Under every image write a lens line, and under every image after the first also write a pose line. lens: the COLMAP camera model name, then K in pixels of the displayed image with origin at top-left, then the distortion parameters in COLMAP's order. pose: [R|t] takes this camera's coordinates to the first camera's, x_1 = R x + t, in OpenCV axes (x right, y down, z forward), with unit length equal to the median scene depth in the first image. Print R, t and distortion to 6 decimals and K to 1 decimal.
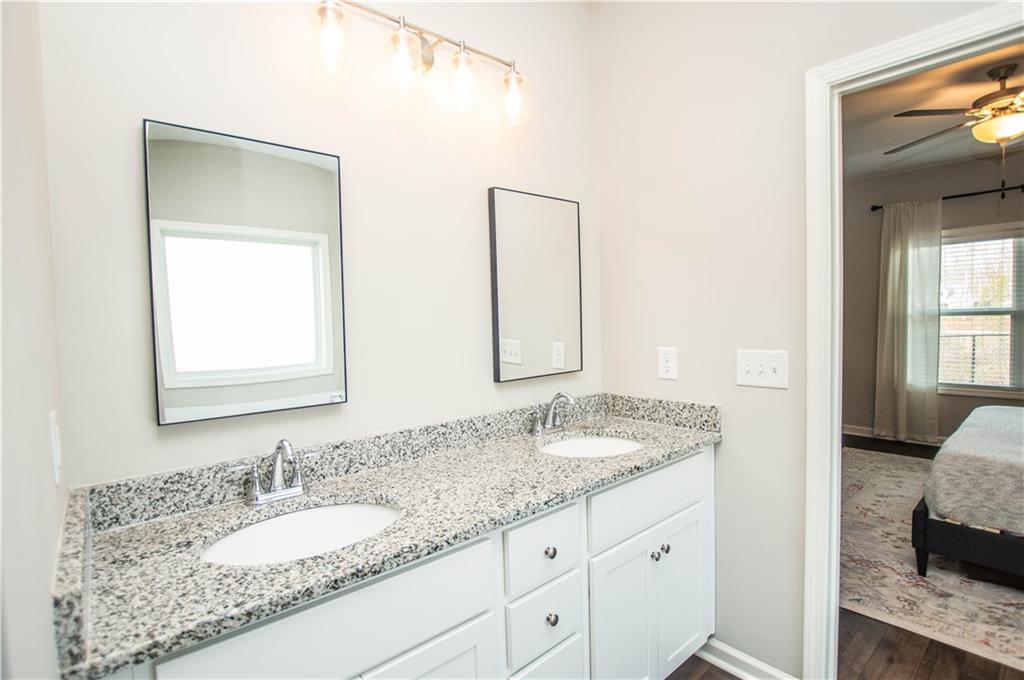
lens RADIAL K [[496.7, 0, 516.2], [0, 496.7, 343.7], [0, 0, 1]] dist [-0.022453, -0.001012]
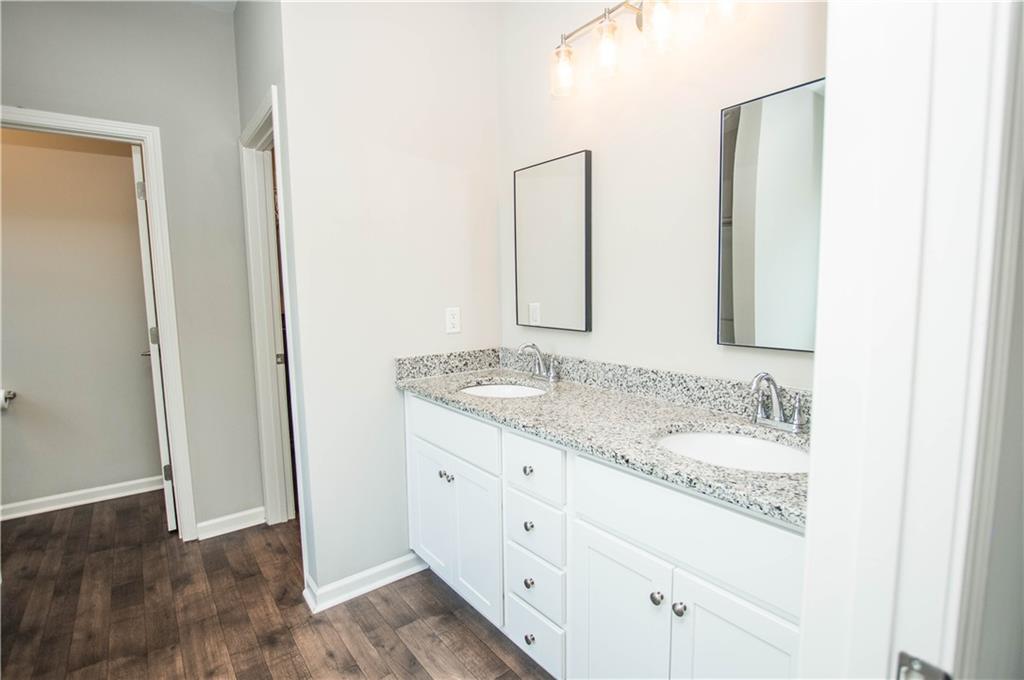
lens RADIAL K [[499.5, 0, 518.8], [0, 499.5, 339.5], [0, 0, 1]] dist [-0.031455, 0.005272]
pose [[-0.055077, 0.135283, -0.989275, 0.983807], [-0.032852, 0.989997, 0.137211, -0.042523], [0.997942, 0.040057, -0.050082, 0.831985]]
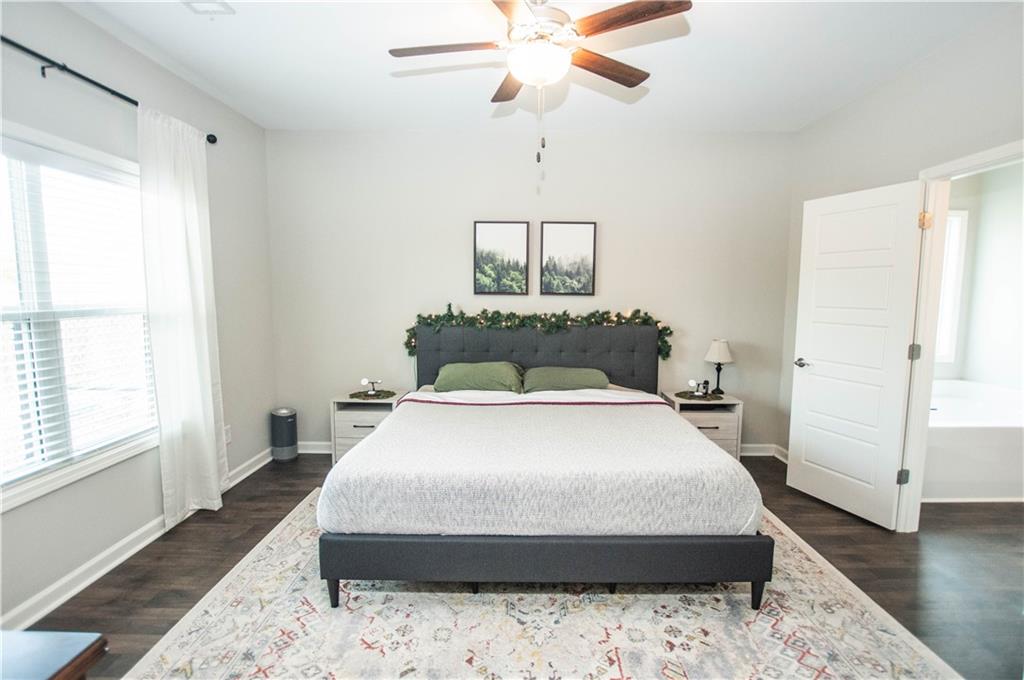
lens RADIAL K [[496.7, 0, 516.2], [0, 496.7, 343.7], [0, 0, 1]] dist [-0.022453, -0.001012]
pose [[-0.749613, -0.050802, 0.659924, 0.951078], [0.044120, 0.990997, 0.126405, -0.209774], [-0.660404, 0.123870, -0.740623, 3.007366]]
